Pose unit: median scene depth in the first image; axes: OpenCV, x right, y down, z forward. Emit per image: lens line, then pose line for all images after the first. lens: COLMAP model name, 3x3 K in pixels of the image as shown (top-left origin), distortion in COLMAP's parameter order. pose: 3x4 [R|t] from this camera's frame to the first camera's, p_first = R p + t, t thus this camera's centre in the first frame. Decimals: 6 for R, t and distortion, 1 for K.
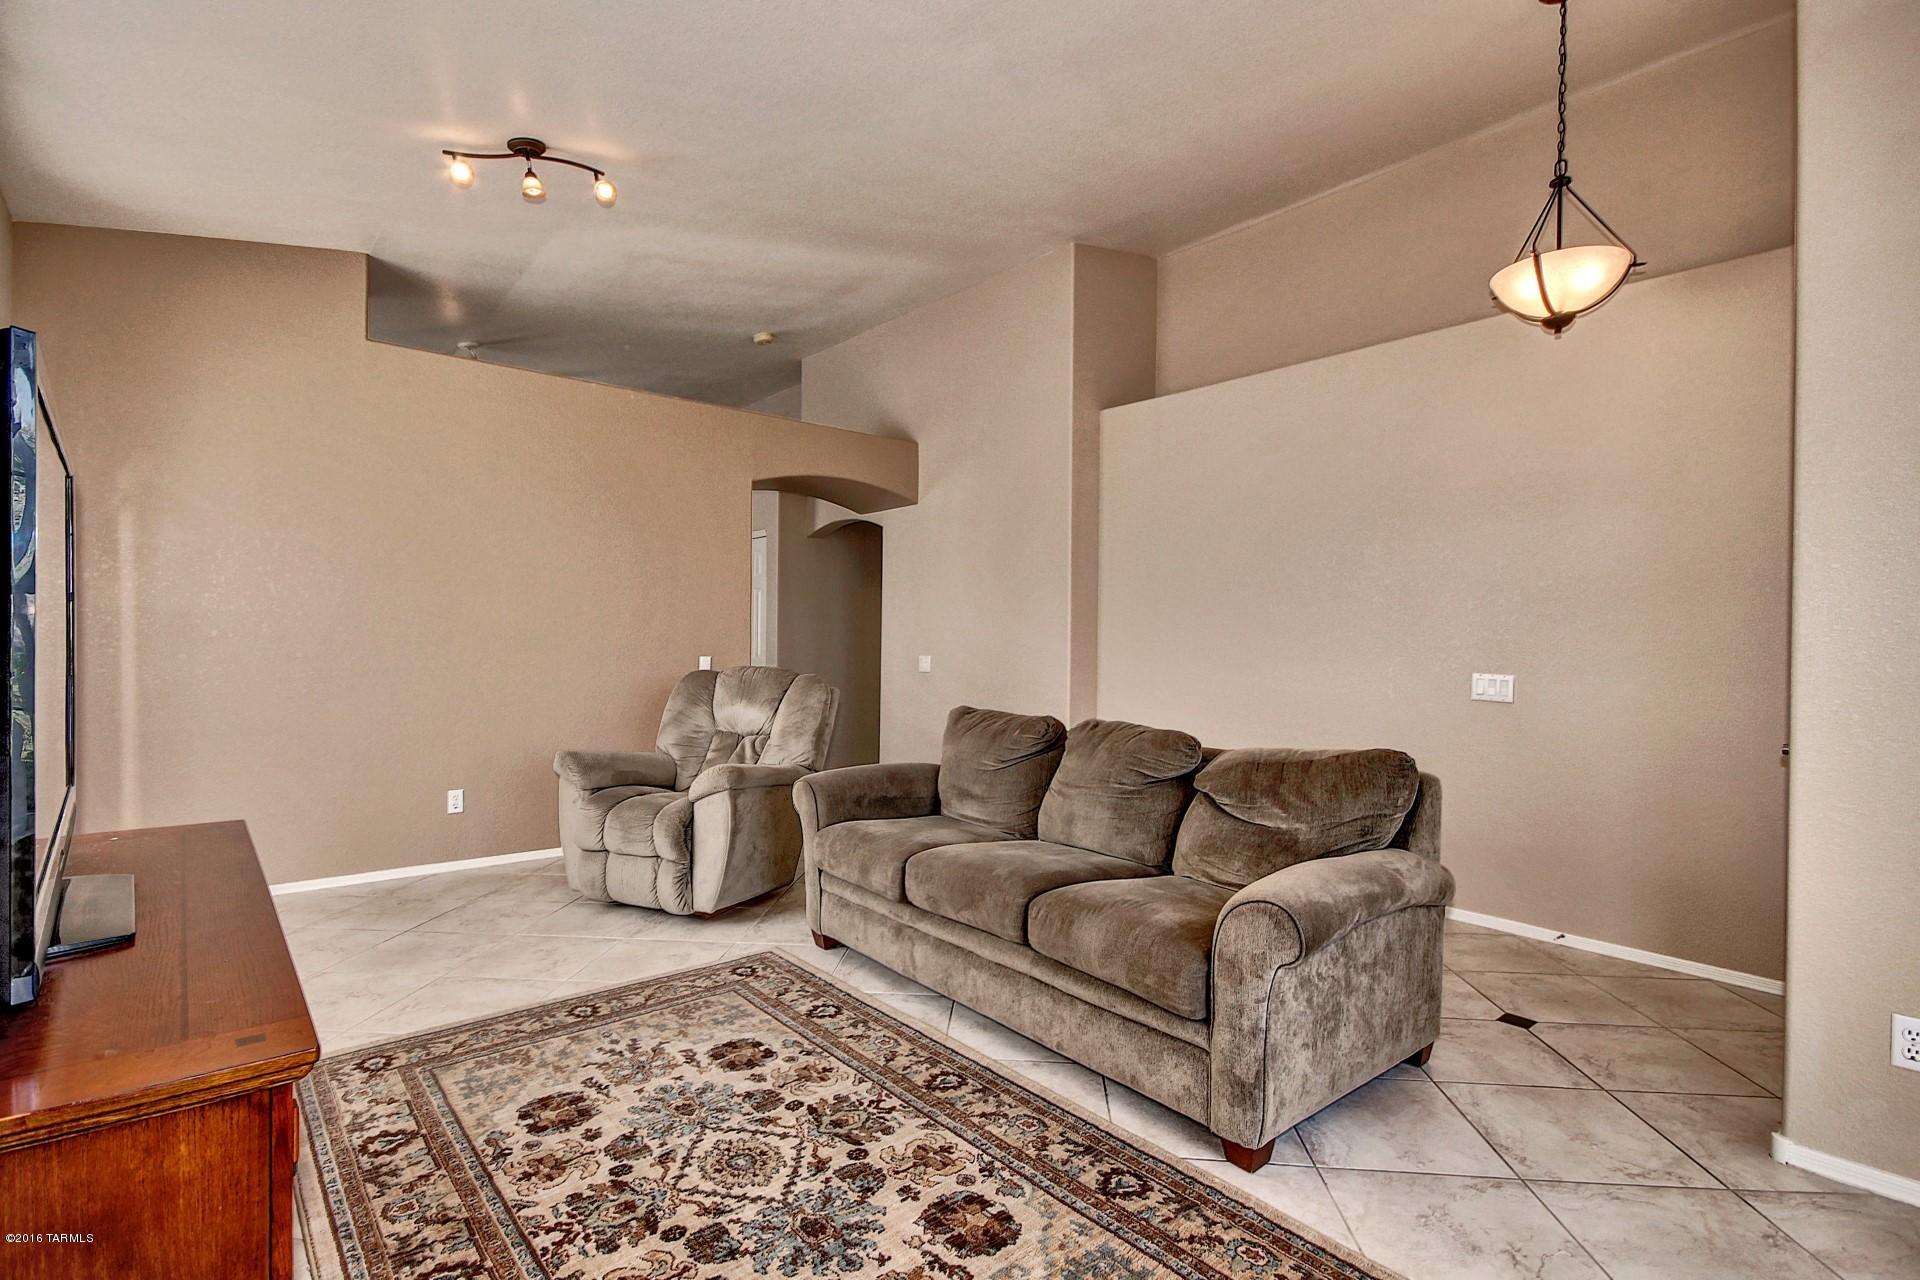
lens RADIAL K [[899.2, 0, 971.4], [0, 899.2, 646.5], [0, 0, 1]] dist [0.011435, -0.002599]
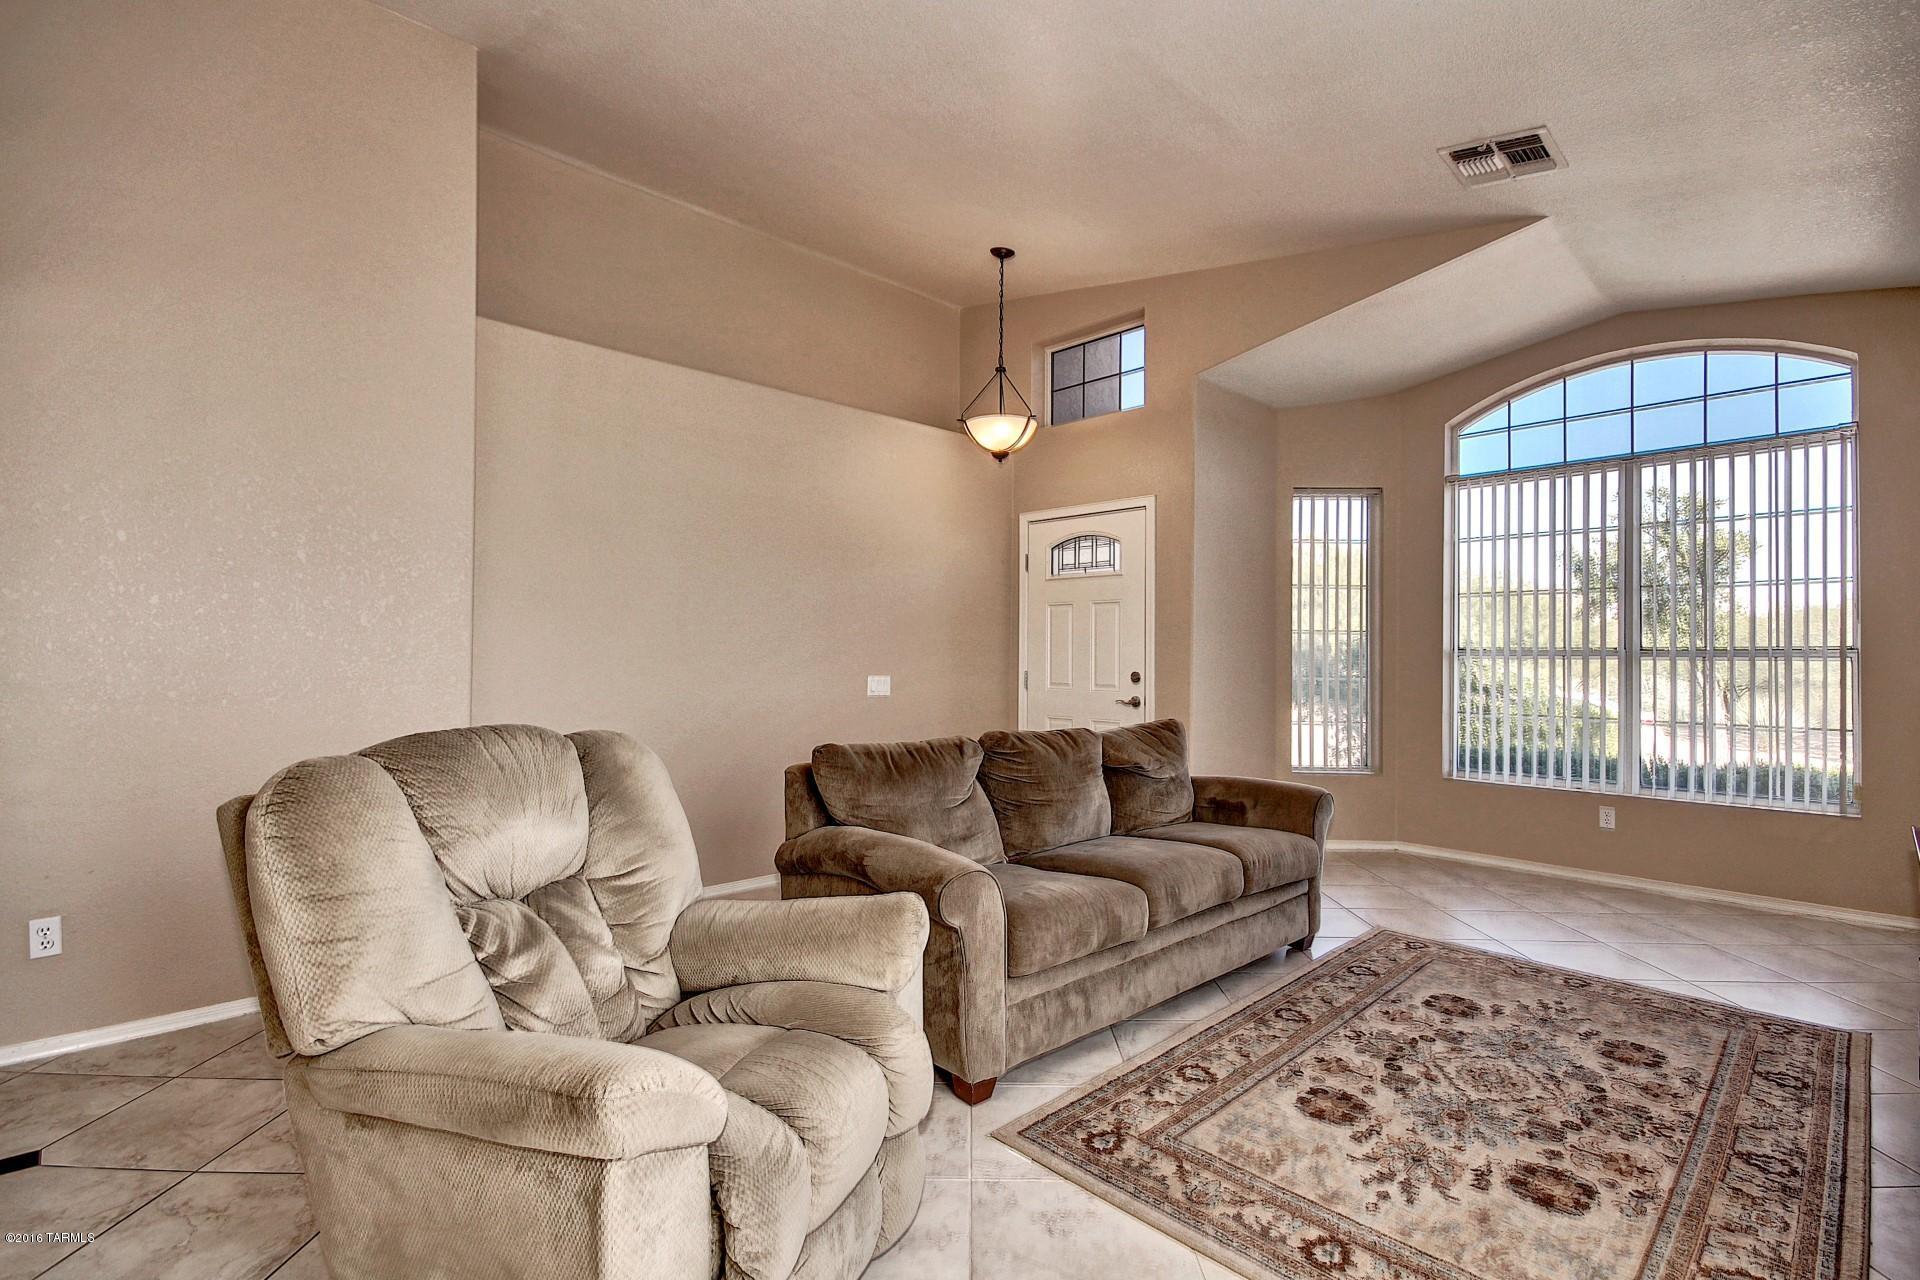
lens RADIAL K [[899.2, 0, 951.4], [0, 899.2, 641.2], [0, 0, 1]] dist [0.011435, -0.002599]
pose [[-0.051251, -0.006116, 0.998667, -1.307460], [-0.007250, 0.999957, 0.005752, -0.039381], [-0.998659, -0.006946, -0.051294, 1.614469]]
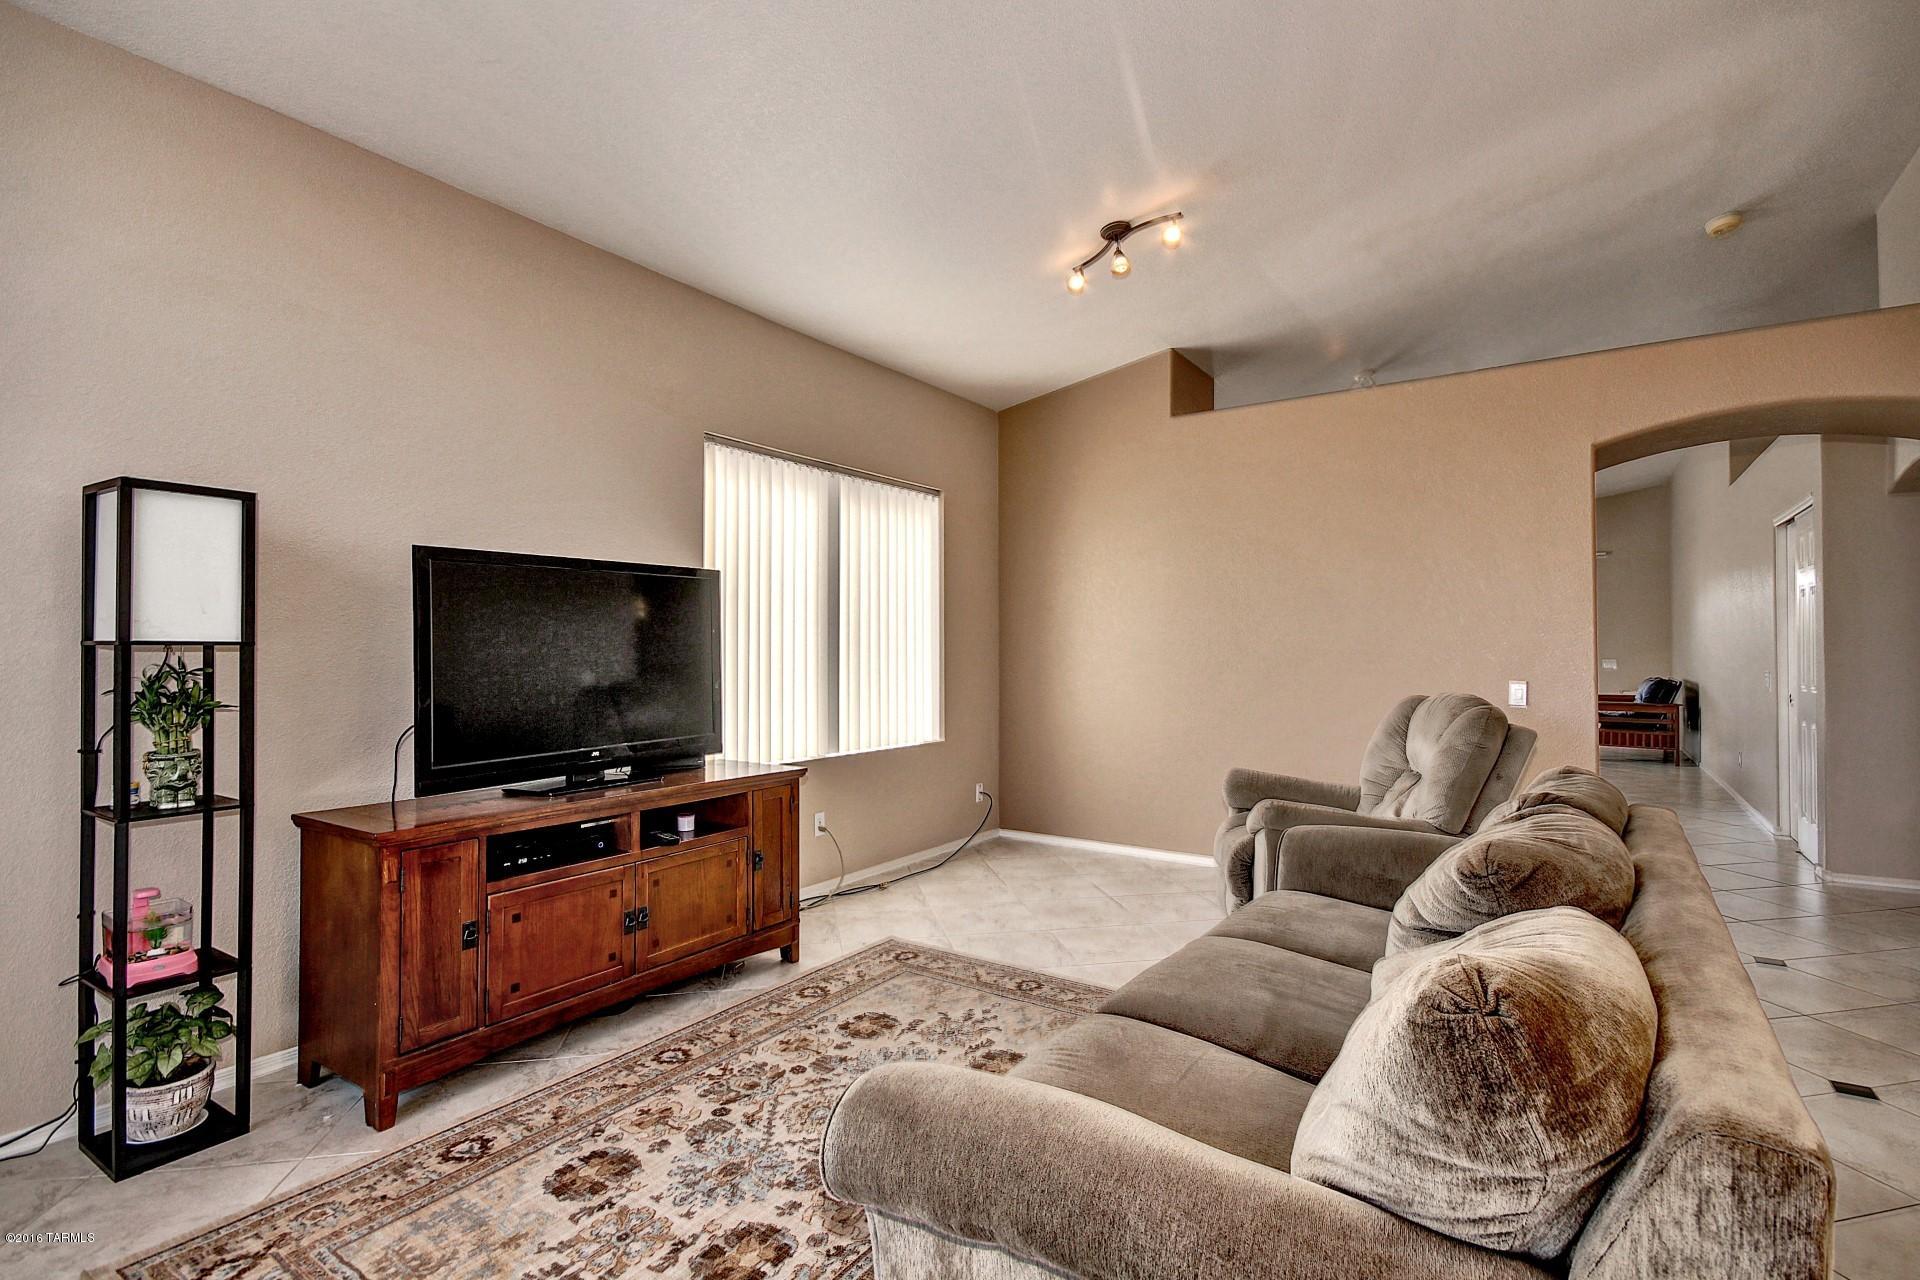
lens RADIAL K [[899.2, 0, 975.2], [0, 899.2, 641.4], [0, 0, 1]] dist [0.011435, -0.002599]
pose [[0.271342, -0.021470, -0.962243, 0.813762], [-0.005902, 0.999695, -0.023970, -0.004608], [0.962465, 0.012183, 0.271133, 0.768853]]
